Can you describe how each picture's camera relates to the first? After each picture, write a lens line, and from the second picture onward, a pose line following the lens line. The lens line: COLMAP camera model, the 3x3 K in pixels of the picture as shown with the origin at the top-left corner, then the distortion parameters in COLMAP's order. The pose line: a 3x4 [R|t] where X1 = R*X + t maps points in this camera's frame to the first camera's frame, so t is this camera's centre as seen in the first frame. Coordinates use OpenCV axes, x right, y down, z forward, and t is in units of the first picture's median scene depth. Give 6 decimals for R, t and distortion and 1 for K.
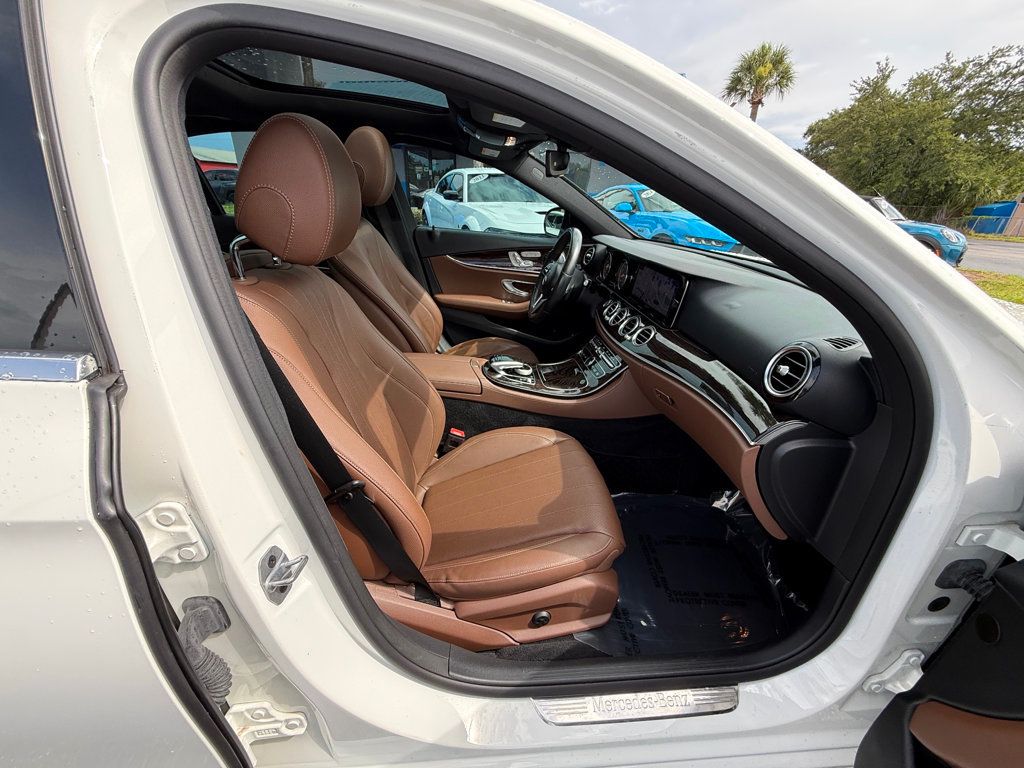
lens RADIAL K [[412.4, 0, 508.3], [0, 412.4, 384.8], [0, 0, 1]] dist [0.005577, -0.000472]
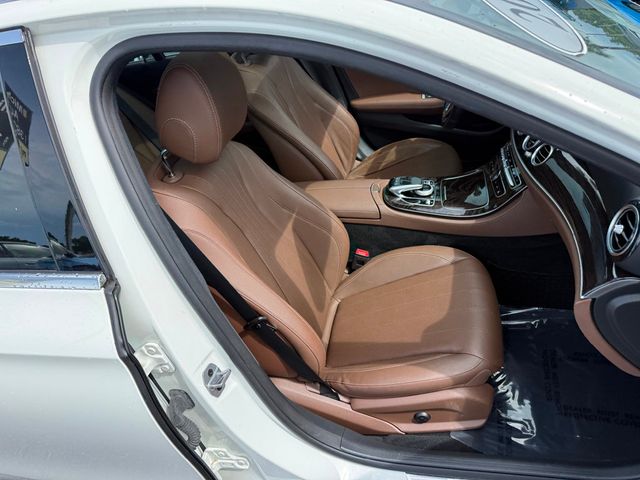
lens RADIAL K [[462.6, 0, 318.0], [0, 462.6, 235.9], [0, 0, 1]] dist [0.038557, -0.050521]
pose [[0.931180, -0.024695, -0.363722, 0.327751], [0.098633, 0.977560, 0.186142, -0.259039], [0.350964, -0.209207, 0.912720, -0.266668]]
